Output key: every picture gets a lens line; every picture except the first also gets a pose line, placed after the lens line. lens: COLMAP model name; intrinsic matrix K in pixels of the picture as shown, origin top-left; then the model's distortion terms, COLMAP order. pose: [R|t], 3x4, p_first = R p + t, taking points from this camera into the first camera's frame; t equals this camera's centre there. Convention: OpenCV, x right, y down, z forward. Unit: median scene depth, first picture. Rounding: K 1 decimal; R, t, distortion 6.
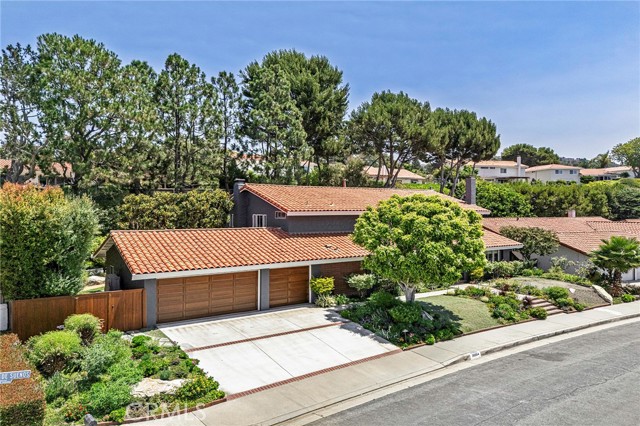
lens RADIAL K [[456.0, 0, 321.0], [0, 456.0, 213.7], [0, 0, 1]] dist [0.031717, -0.004252]
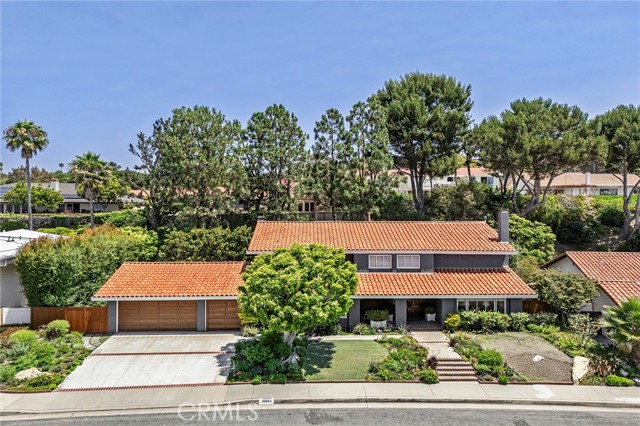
lens RADIAL K [[456.0, 0, 322.9], [0, 456.0, 211.3], [0, 0, 1]] dist [0.031717, -0.004252]
pose [[0.843055, 0.000694, -0.537826, 1.032524], [-0.006664, 0.999936, -0.009156, -0.138355], [0.537786, 0.011303, 0.843006, 0.136596]]
